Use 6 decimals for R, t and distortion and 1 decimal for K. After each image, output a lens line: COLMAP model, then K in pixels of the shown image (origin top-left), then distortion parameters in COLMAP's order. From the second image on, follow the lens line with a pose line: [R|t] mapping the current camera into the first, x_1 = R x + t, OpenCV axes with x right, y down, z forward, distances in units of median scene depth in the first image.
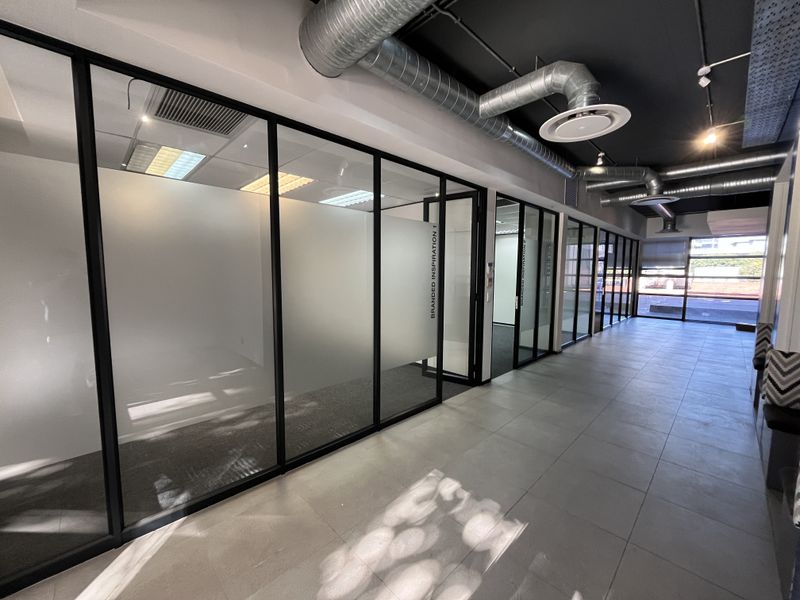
lens RADIAL K [[323.7, 0, 396.7], [0, 323.7, 300.7], [0, 0, 1]] dist [0.000697, -0.000689]
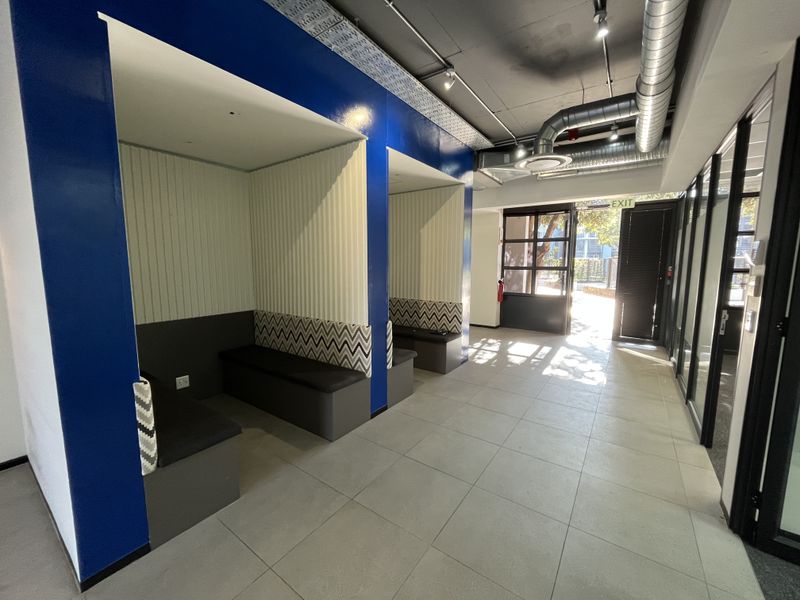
lens RADIAL K [[323.7, 0, 403.3], [0, 323.7, 300.4], [0, 0, 1]] dist [0.000697, -0.000689]
pose [[-0.984169, 0.016086, -0.176500, 1.290495], [-0.021695, 0.977449, 0.210055, -0.184268], [0.175898, 0.210558, -0.961626, 2.146126]]
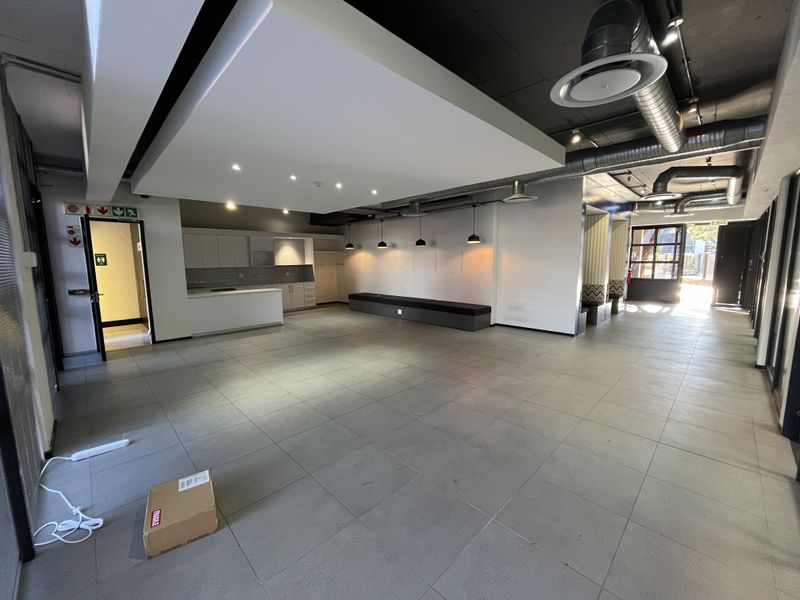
lens RADIAL K [[323.7, 0, 399.3], [0, 323.7, 296.6], [0, 0, 1]] dist [0.000697, -0.000689]
pose [[-0.999978, 0.004779, 0.004698, 3.034729], [0.005660, 0.977640, 0.210211, -0.372765], [-0.003588, 0.210233, -0.977645, 3.927538]]
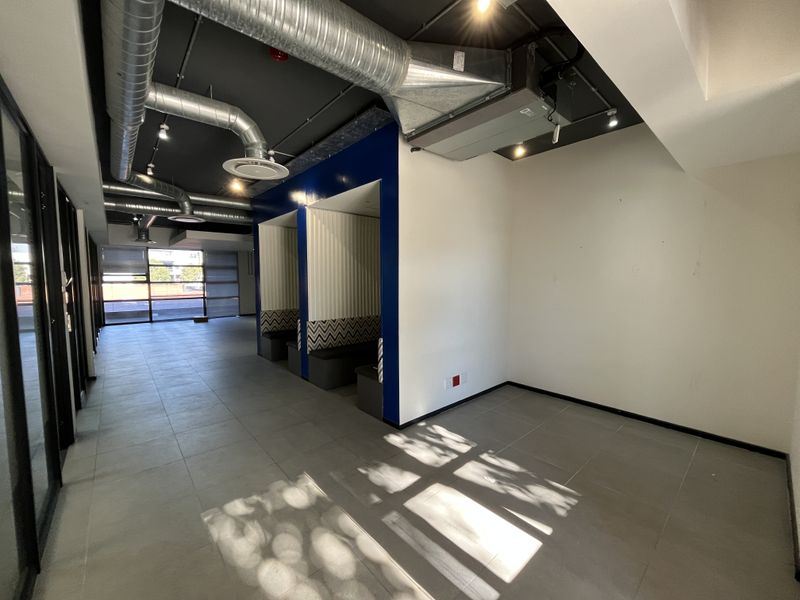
lens RADIAL K [[323.7, 0, 400.4], [0, 323.7, 298.8], [0, 0, 1]] dist [0.000697, -0.000689]
pose [[0.039643, -0.072637, 0.996570, -0.652810], [0.091452, 0.993432, 0.068770, -0.059247], [-0.995020, 0.088413, 0.046025, 0.365271]]
